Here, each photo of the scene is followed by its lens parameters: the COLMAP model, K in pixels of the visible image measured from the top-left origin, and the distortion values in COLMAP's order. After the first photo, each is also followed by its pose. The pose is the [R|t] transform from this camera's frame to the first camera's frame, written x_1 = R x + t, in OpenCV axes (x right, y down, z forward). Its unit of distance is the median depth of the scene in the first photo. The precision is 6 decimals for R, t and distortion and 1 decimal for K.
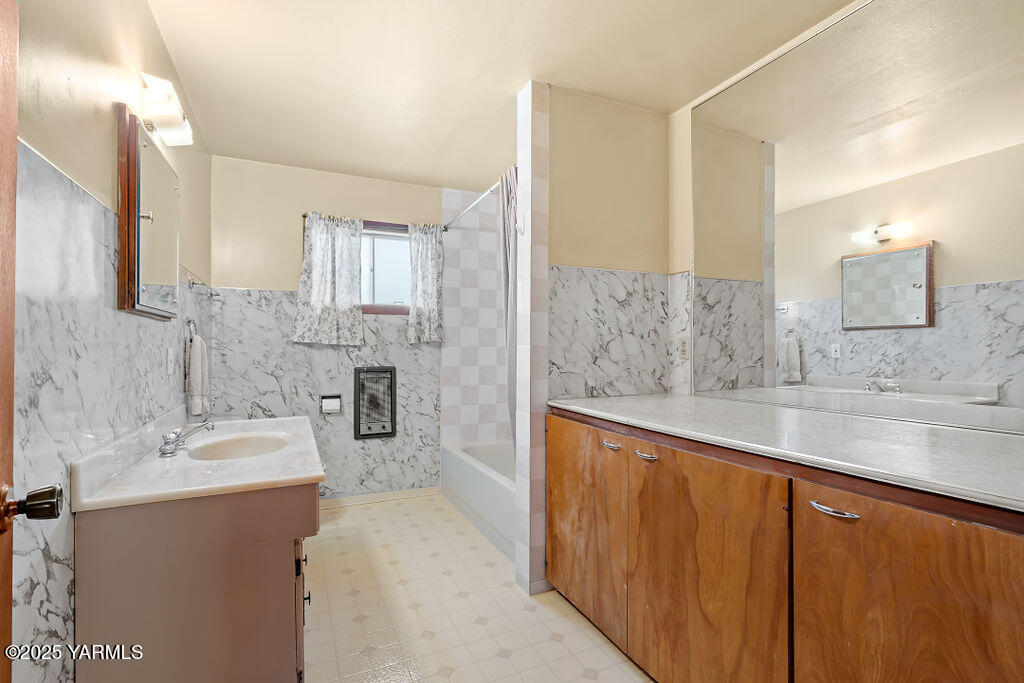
lens RADIAL K [[474.6, 0, 507.1], [0, 474.6, 346.3], [0, 0, 1]] dist [-0.001174, -0.000117]
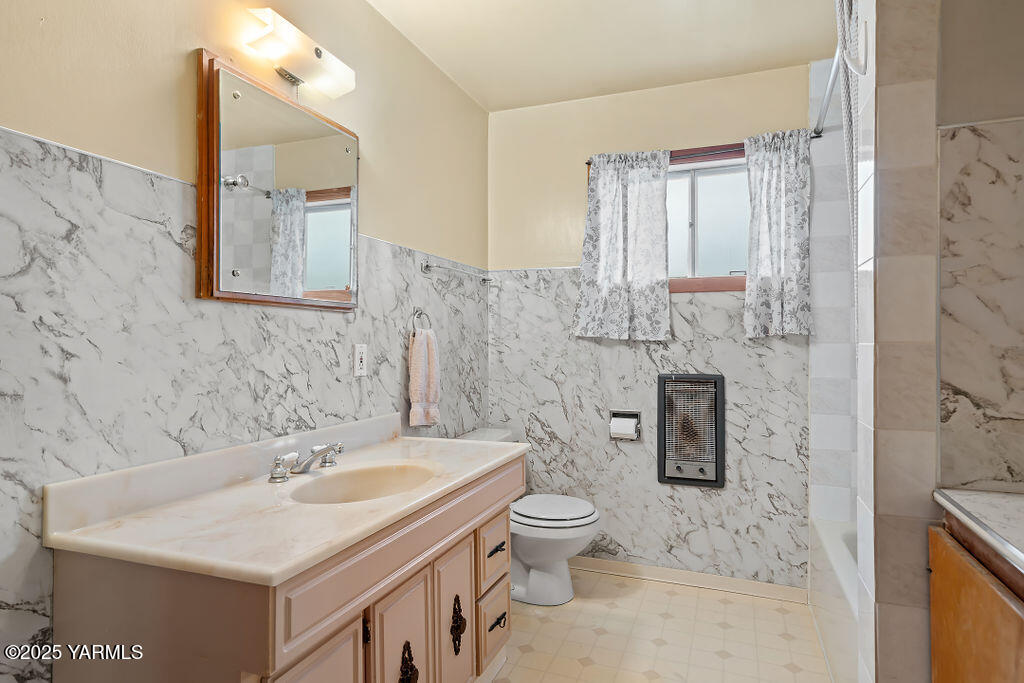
lens RADIAL K [[575.9, 0, 511.7], [0, 575.9, 335.6], [0, 0, 1]] dist [0.003283, 0.000976]
pose [[0.696433, -0.005654, -0.717600, 0.116883], [-0.001484, 0.999955, -0.009319, -0.001591], [0.717621, 0.007555, 0.696393, 0.287962]]
